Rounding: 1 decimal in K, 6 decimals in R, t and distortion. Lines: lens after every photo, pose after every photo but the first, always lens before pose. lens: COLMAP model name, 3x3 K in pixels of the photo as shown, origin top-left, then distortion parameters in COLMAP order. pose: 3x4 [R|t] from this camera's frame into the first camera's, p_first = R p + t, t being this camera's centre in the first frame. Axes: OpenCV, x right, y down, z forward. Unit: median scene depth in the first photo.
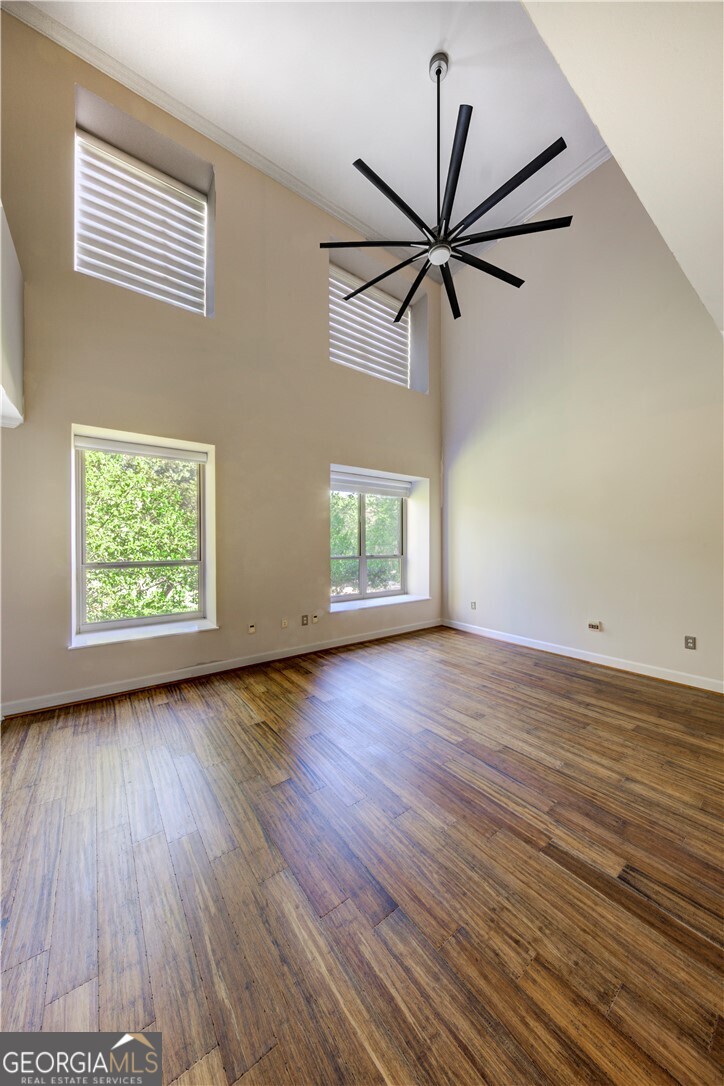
lens RADIAL K [[355.6, 0, 367.7], [0, 355.6, 559.6], [0, 0, 1]] dist [0.009348, -0.005267]
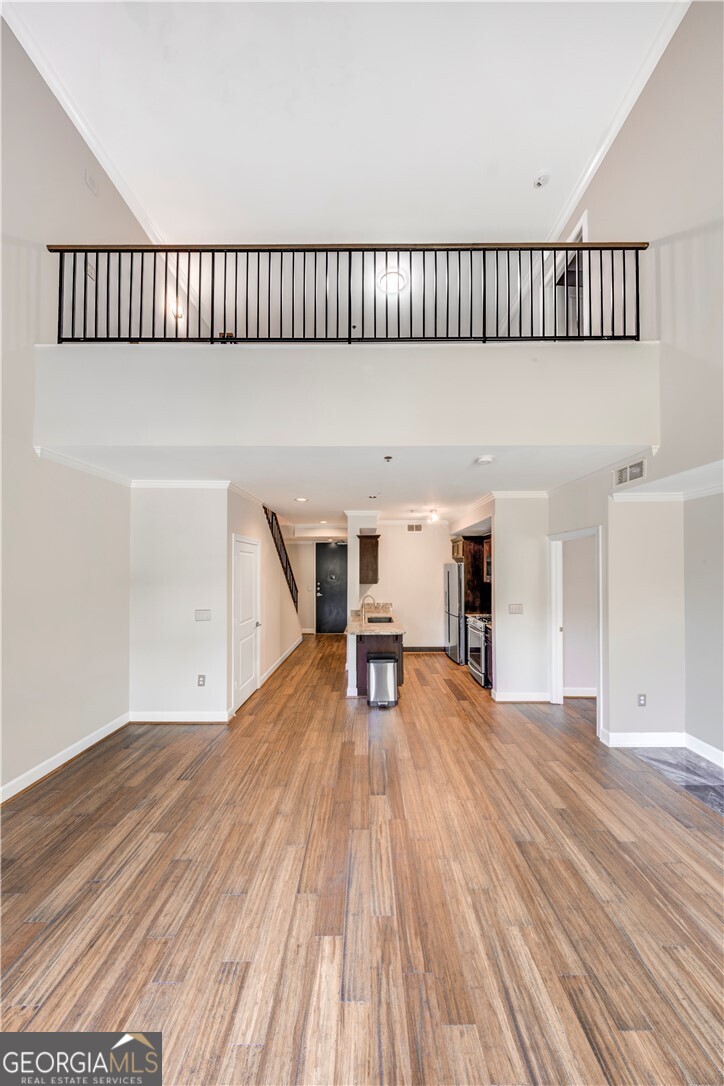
lens RADIAL K [[355.6, 0, 367.7], [0, 355.6, 559.6], [0, 0, 1]] dist [0.009348, -0.005267]
pose [[-0.791927, 0.016847, 0.610383, -0.204191], [0.034238, 0.999272, 0.016841, -0.196480], [-0.609655, 0.034235, -0.791927, 1.356899]]
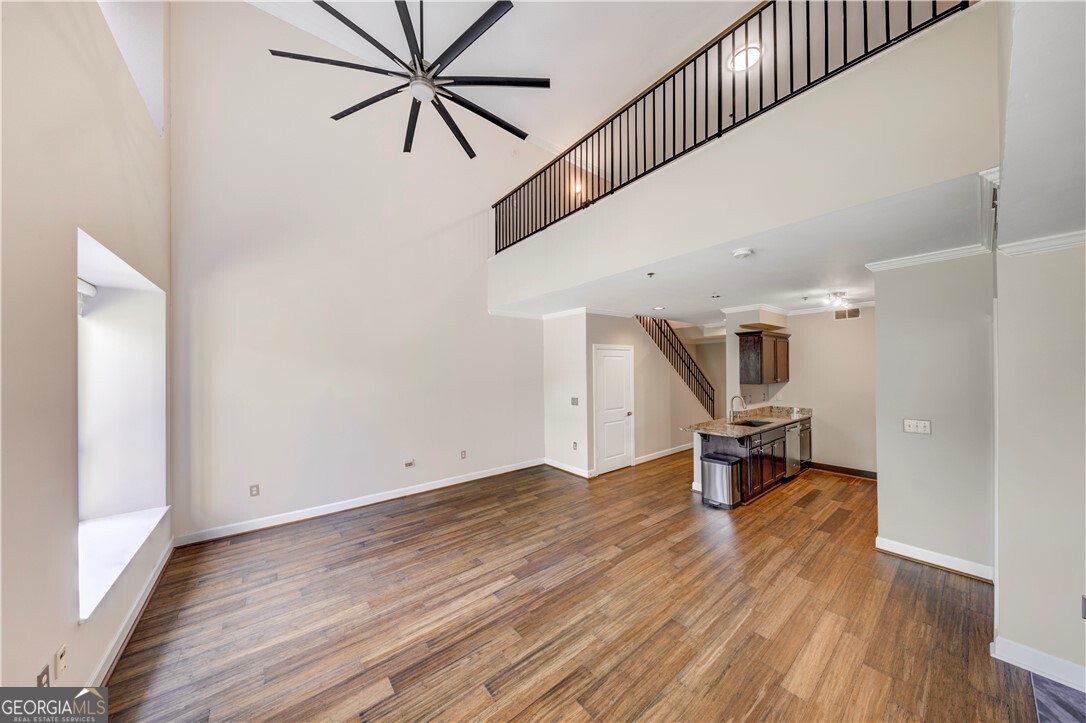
lens RADIAL K [[342.7, 0, 541.6], [0, 342.7, 366.5], [0, 0, 1]] dist [0.000683, -0.000114]
pose [[-0.012634, 0.005233, 0.999906, -0.846568], [0.062775, 0.998018, -0.004430, -0.180992], [-0.997948, 0.062713, -0.012937, 0.812759]]
